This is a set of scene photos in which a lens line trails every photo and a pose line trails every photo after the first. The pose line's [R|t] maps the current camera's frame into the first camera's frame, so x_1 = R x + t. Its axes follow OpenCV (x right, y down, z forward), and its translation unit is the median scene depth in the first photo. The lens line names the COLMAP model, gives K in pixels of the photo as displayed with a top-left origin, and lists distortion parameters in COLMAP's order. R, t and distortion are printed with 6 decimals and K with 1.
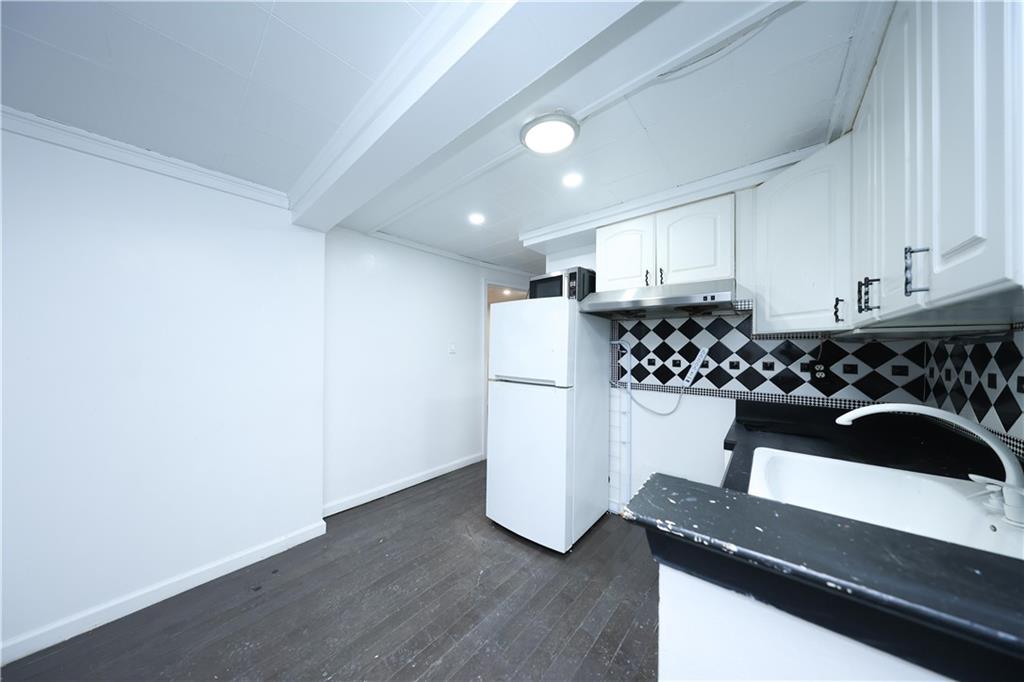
lens RADIAL K [[294.1, 0, 511.9], [0, 294.1, 345.3], [0, 0, 1]] dist [-0.002159, 0.000290]
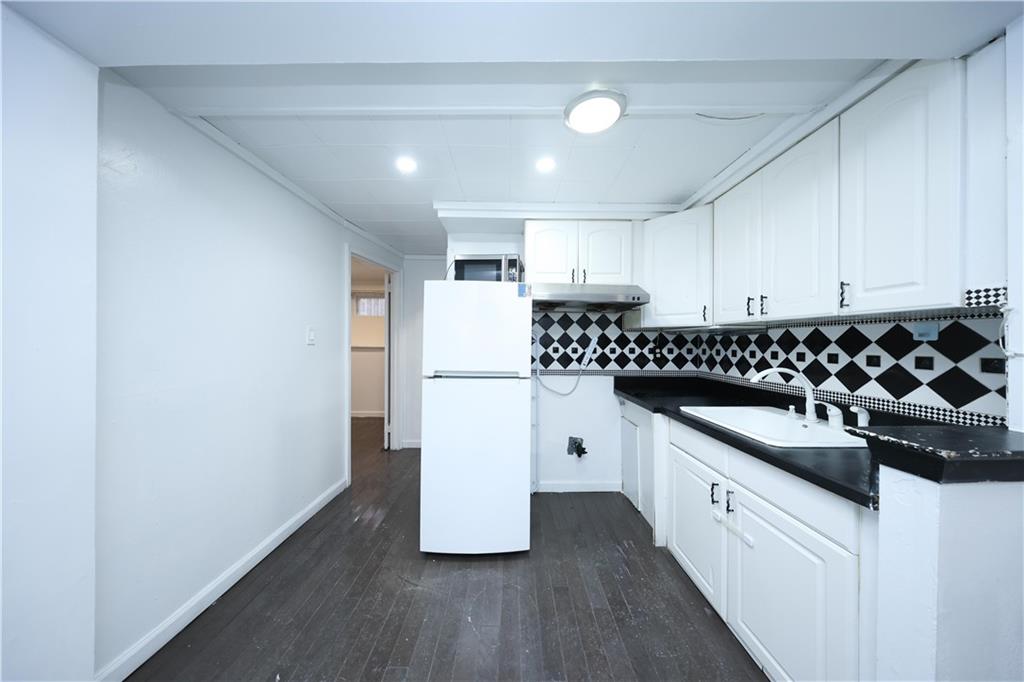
lens RADIAL K [[294.1, 0, 508.5], [0, 294.1, 339.0], [0, 0, 1]] dist [-0.002159, 0.000290]
pose [[0.767162, 0.001836, 0.641451, -0.459720], [-0.007995, 0.999946, 0.006699, 0.009849], [-0.641404, -0.010268, 0.767135, 0.287891]]
